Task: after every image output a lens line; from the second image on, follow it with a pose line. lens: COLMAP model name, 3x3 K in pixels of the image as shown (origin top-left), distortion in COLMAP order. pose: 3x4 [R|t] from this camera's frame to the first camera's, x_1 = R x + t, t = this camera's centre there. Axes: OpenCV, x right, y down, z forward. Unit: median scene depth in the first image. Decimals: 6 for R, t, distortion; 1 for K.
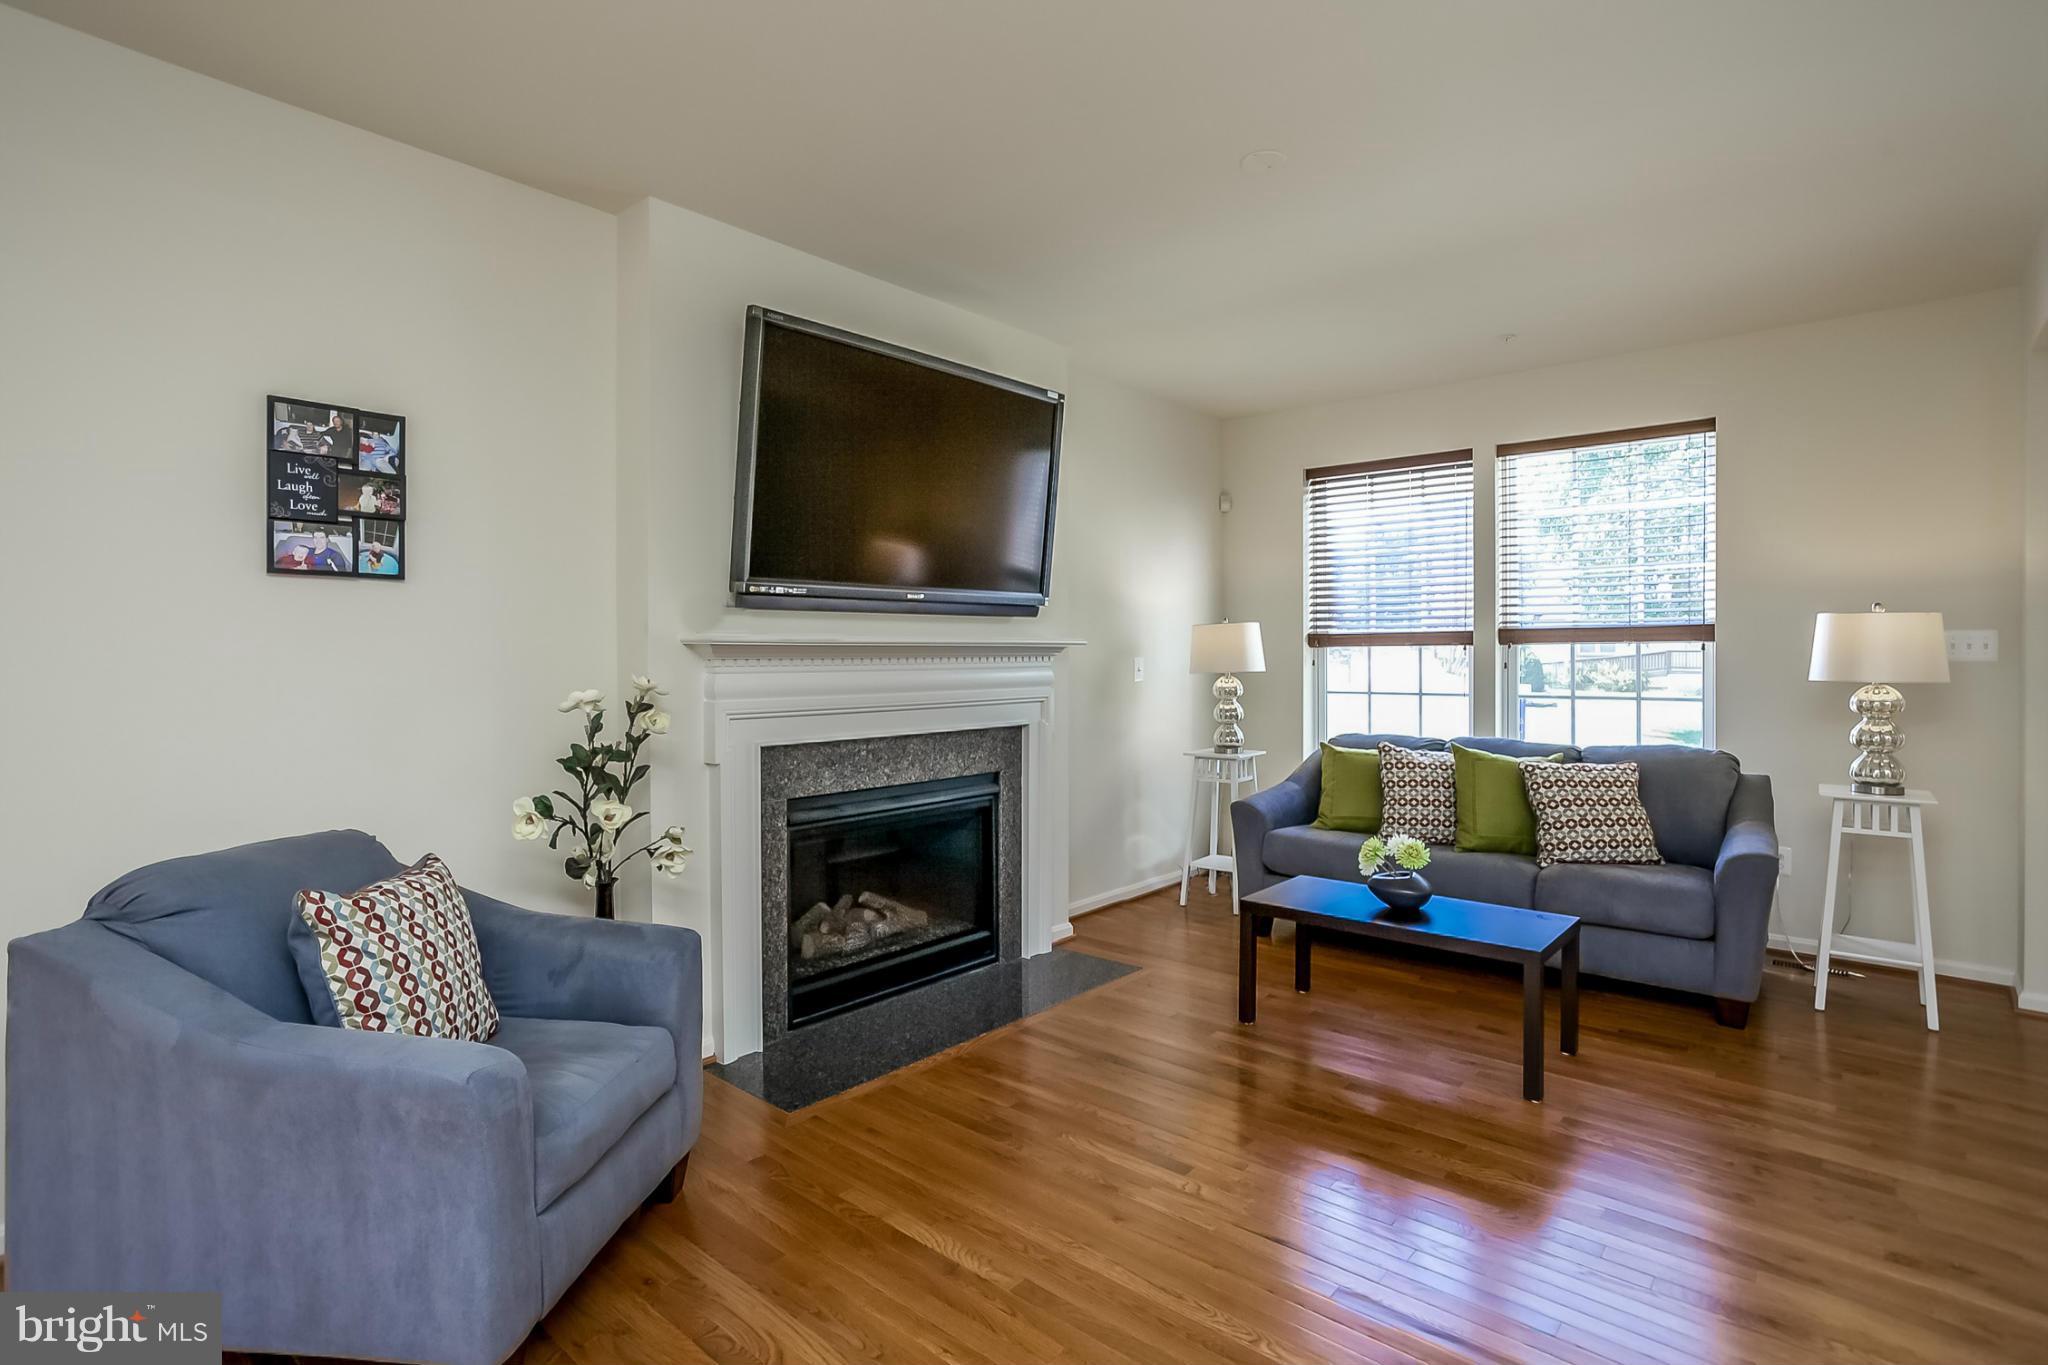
lens RADIAL K [[987.4, 0, 1049.9], [0, 987.4, 654.2], [0, 0, 1]] dist [-0.020107, 0.000164]
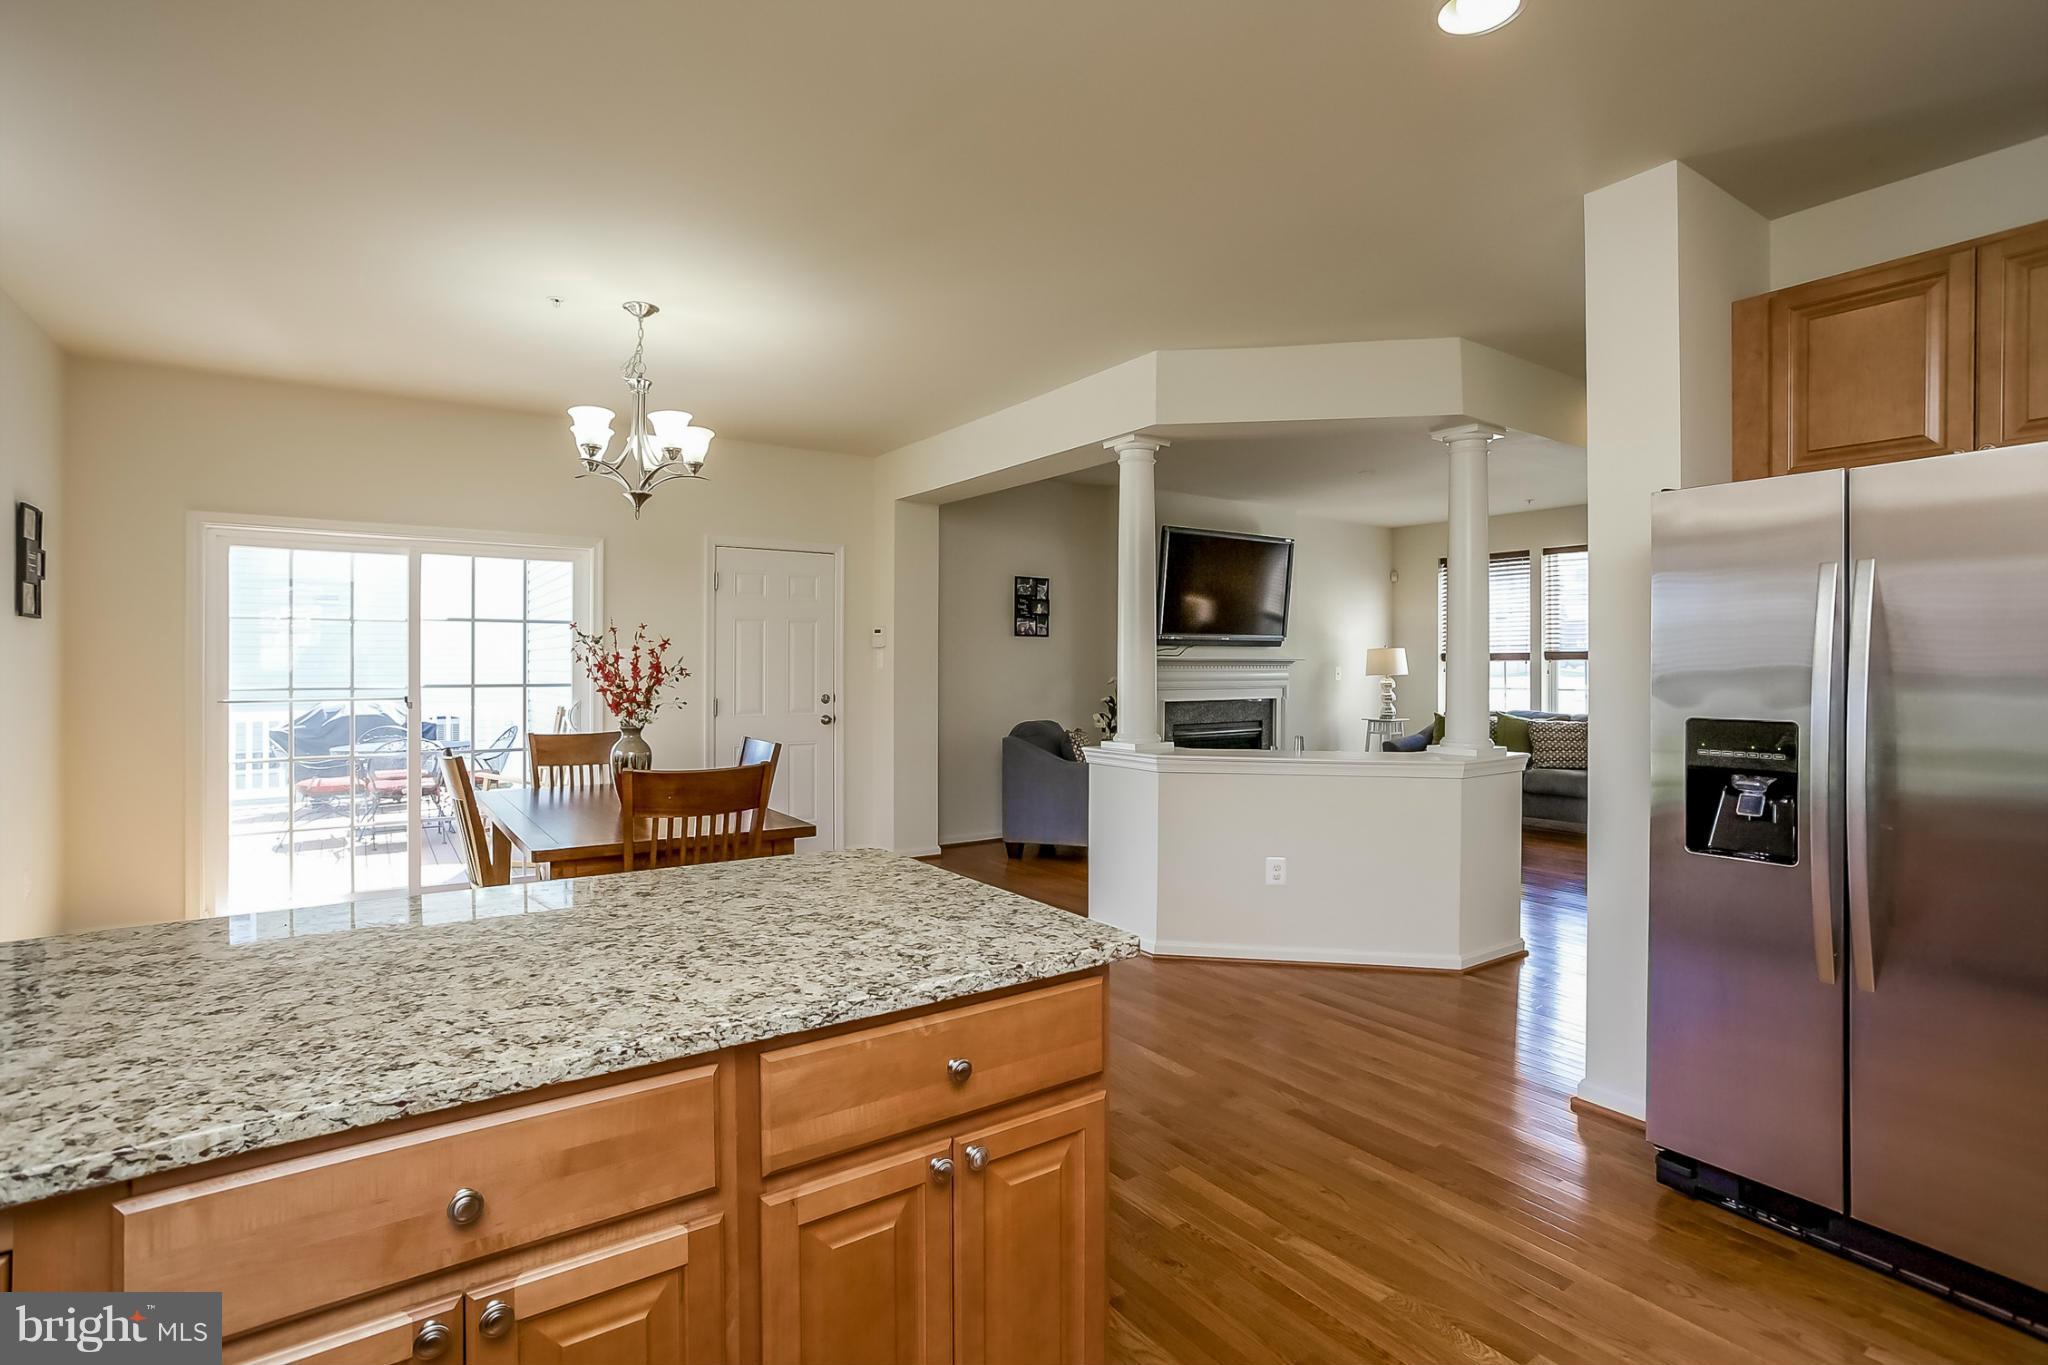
lens RADIAL K [[987.4, 0, 1049.9], [0, 987.4, 654.2], [0, 0, 1]] dist [-0.020107, 0.000164]
pose [[0.970524, -0.001127, -0.241001, 0.018043], [-0.002483, 0.999889, -0.014675, 0.011398], [0.240991, 0.014841, 0.970414, -1.332213]]
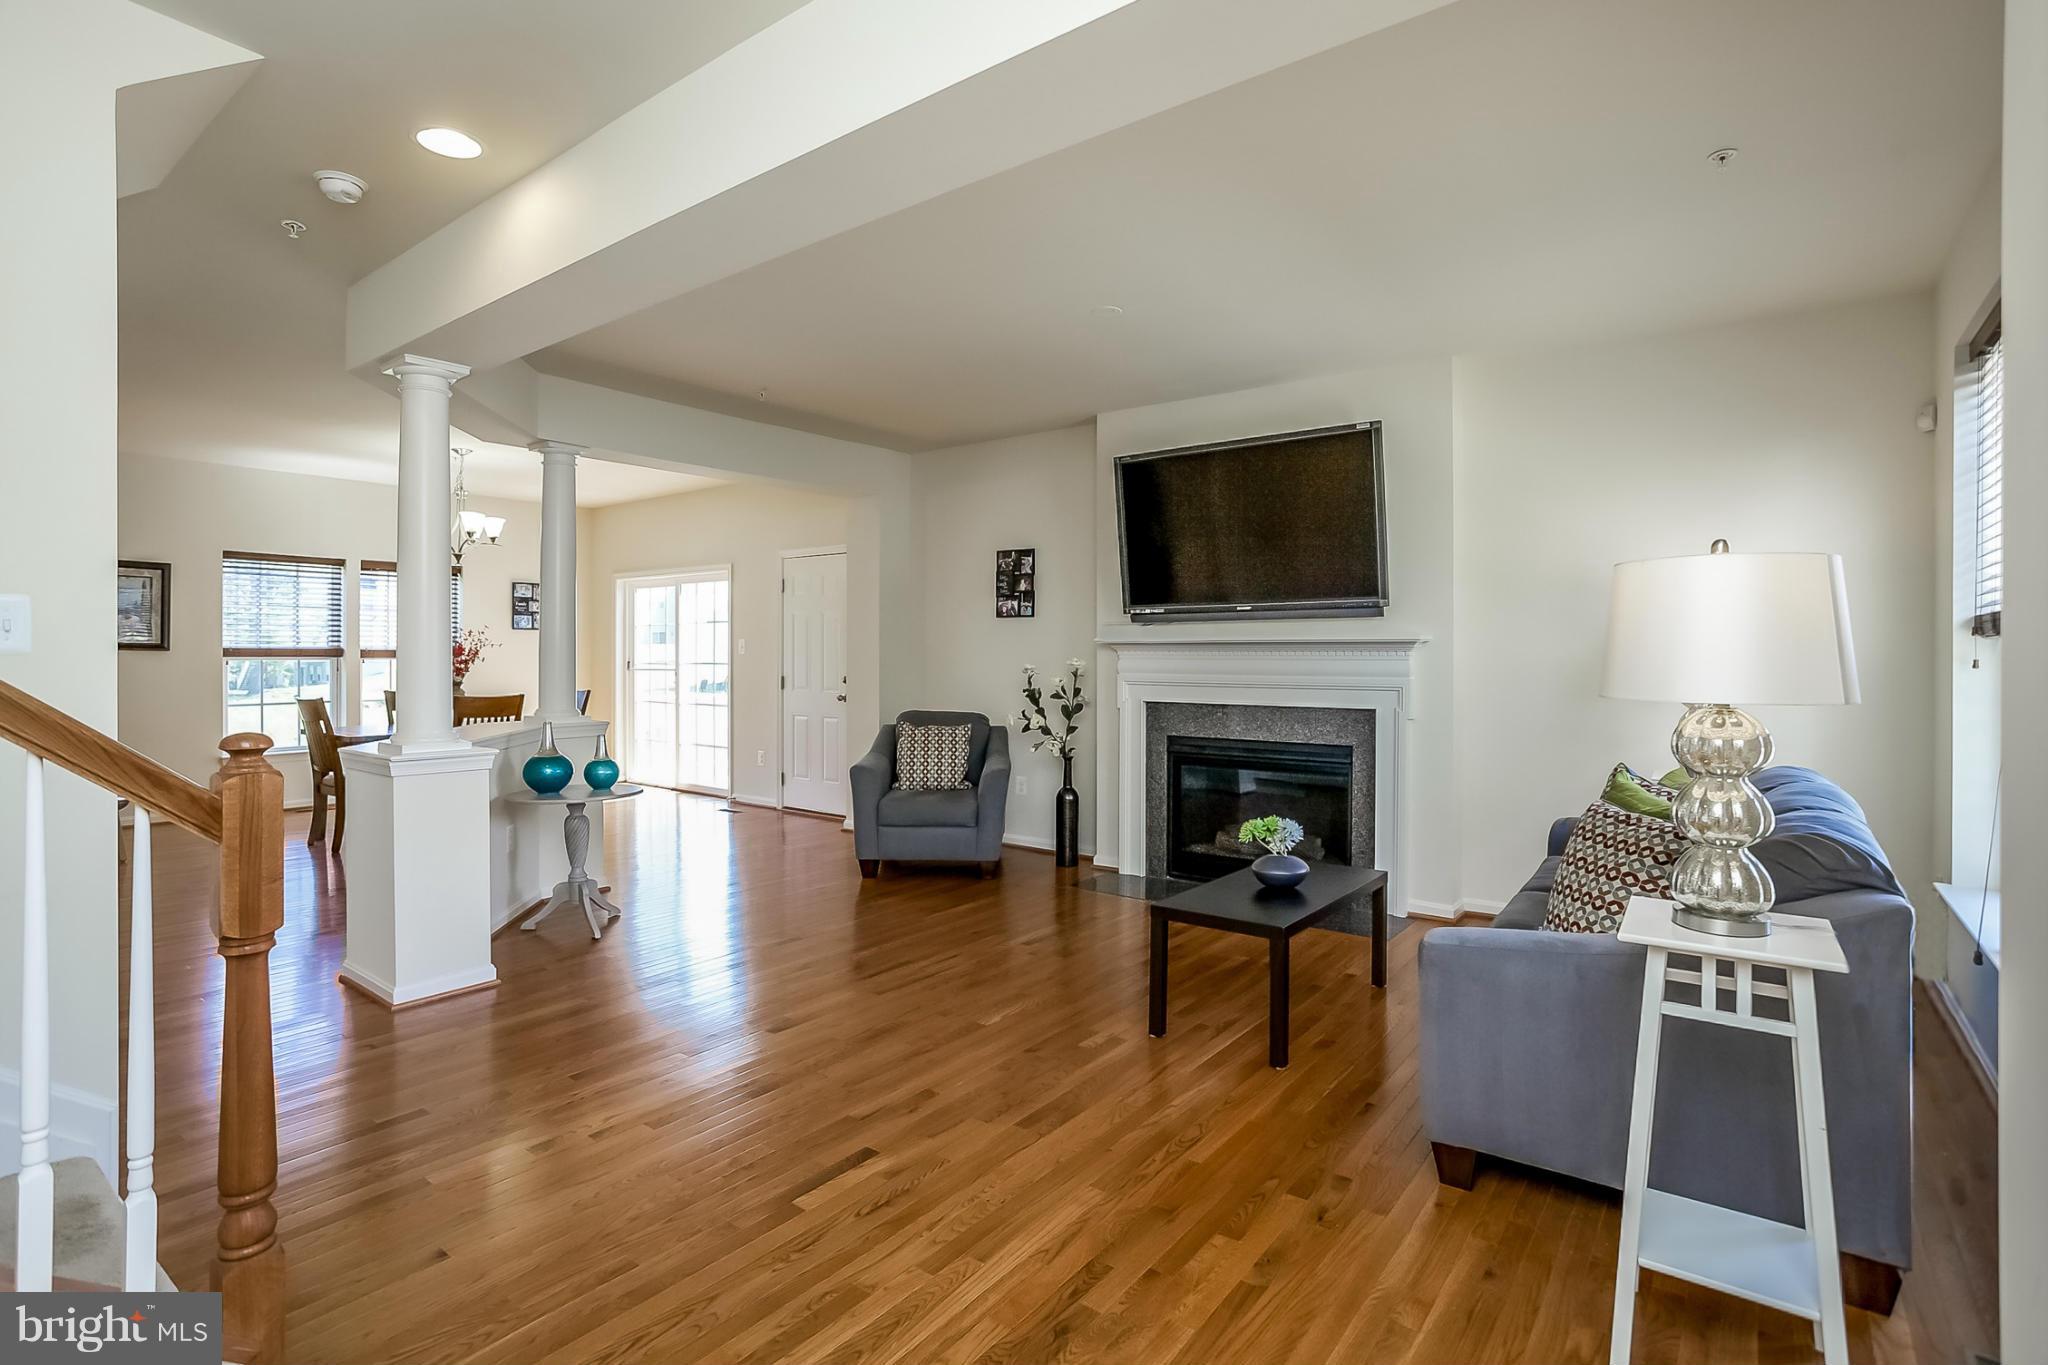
lens RADIAL K [[987.4, 0, 1049.9], [0, 987.4, 654.2], [0, 0, 1]] dist [-0.020107, 0.000164]
pose [[0.113757, 0.011451, -0.993443, 1.326374], [0.002828, 0.999926, 0.011849, -0.011089], [0.993505, -0.004157, 0.113717, 0.587575]]
